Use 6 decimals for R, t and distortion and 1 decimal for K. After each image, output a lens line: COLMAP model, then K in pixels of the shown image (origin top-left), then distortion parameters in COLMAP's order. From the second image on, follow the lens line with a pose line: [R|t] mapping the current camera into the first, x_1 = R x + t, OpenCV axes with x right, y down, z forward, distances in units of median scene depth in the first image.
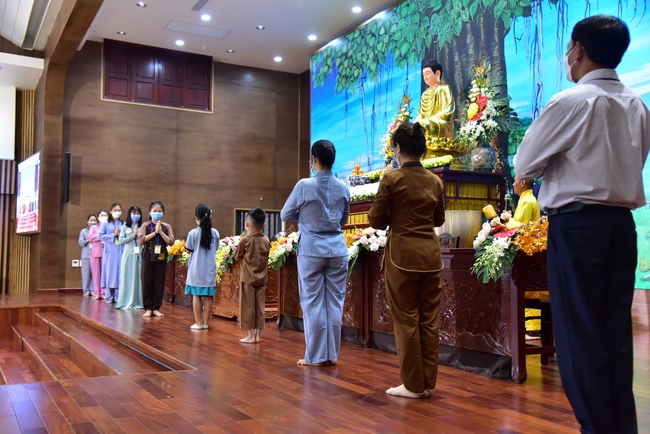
lens RADIAL K [[683.6, 0, 325.0], [0, 683.6, 217.0], [0, 0, 1]] dist [0.095671, 0.014871]
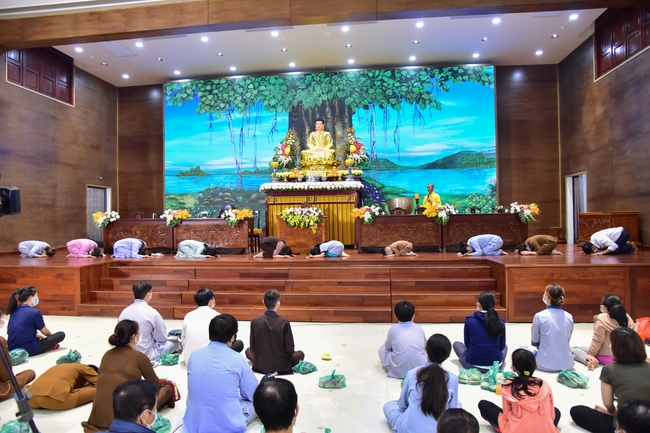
lens RADIAL K [[456.8, 0, 325.0], [0, 456.8, 216.5], [0, 0, 1]] dist [-0.099799, 0.071572]
pose [[0.564480, -0.010184, 0.825384, -0.644913], [-0.033161, 0.998837, 0.035003, 0.004060], [-0.824781, -0.047129, 0.563486, 0.181573]]
